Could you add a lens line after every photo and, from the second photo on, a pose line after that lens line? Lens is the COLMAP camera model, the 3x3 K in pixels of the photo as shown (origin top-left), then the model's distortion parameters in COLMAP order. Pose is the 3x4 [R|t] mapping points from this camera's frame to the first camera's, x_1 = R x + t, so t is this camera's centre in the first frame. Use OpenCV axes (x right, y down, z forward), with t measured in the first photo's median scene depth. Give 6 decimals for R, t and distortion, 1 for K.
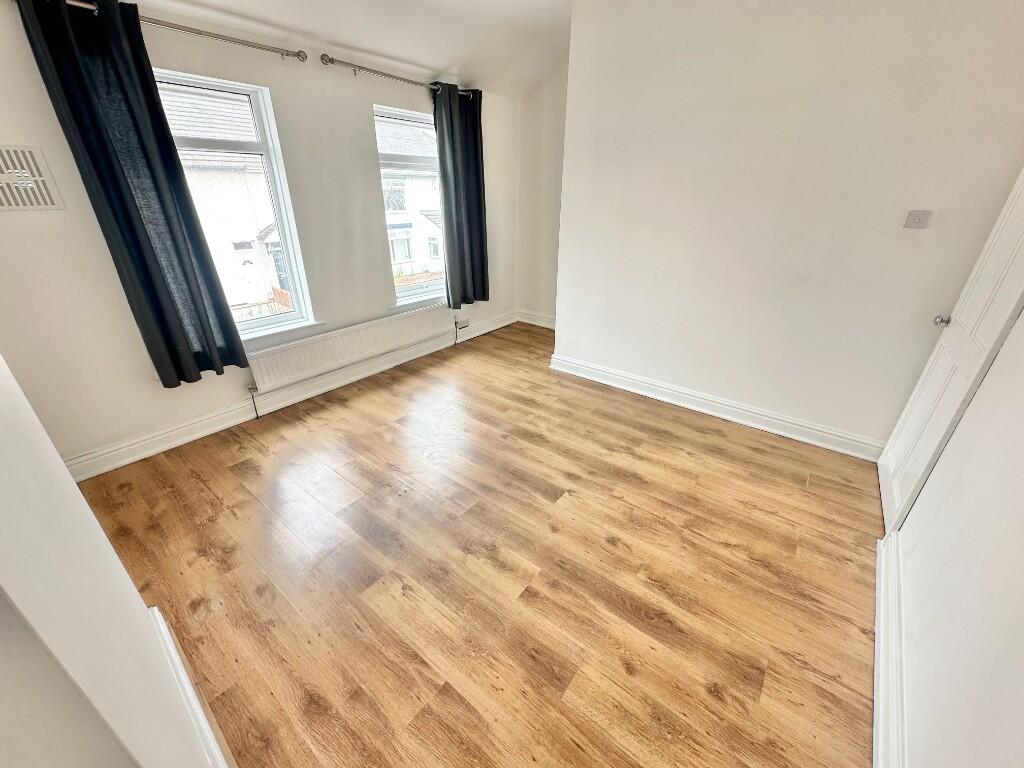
lens RADIAL K [[405.2, 0, 510.0], [0, 405.2, 384.1], [0, 0, 1]] dist [-0.003463, 0.000542]
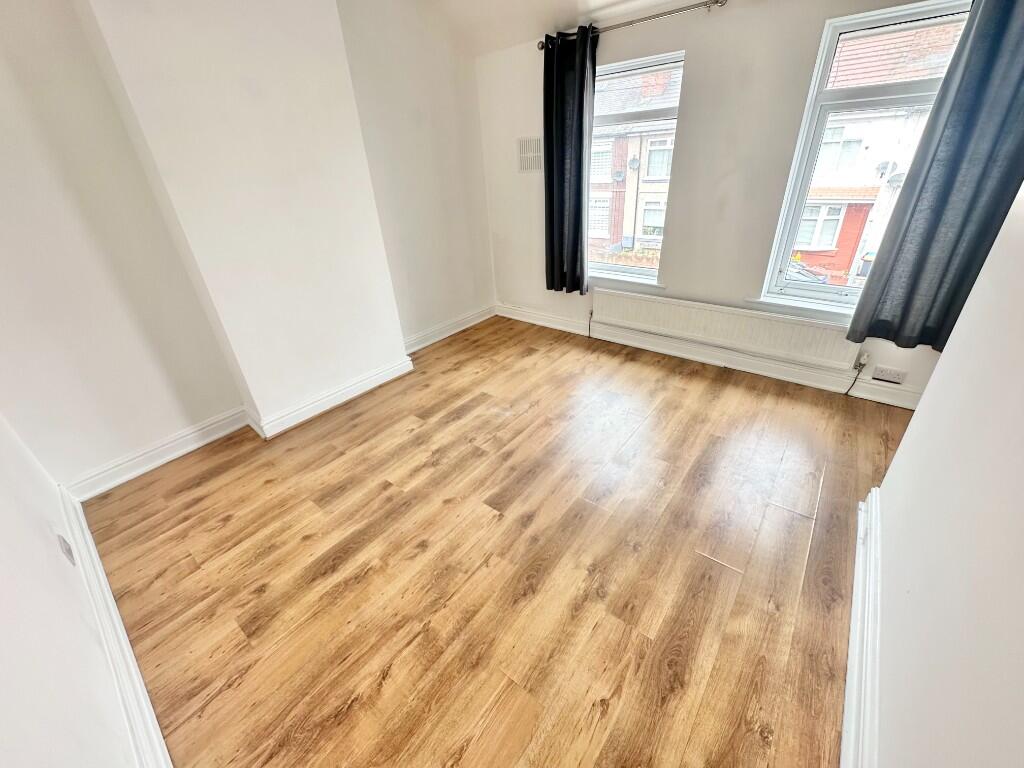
lens RADIAL K [[405.2, 0, 512.5], [0, 405.2, 378.8], [0, 0, 1]] dist [-0.003463, 0.000542]
pose [[0.005002, 0.473382, -0.880843, 0.883833], [-0.383068, 0.814568, 0.435590, -0.420955], [0.923707, 0.335244, 0.185412, 0.855601]]
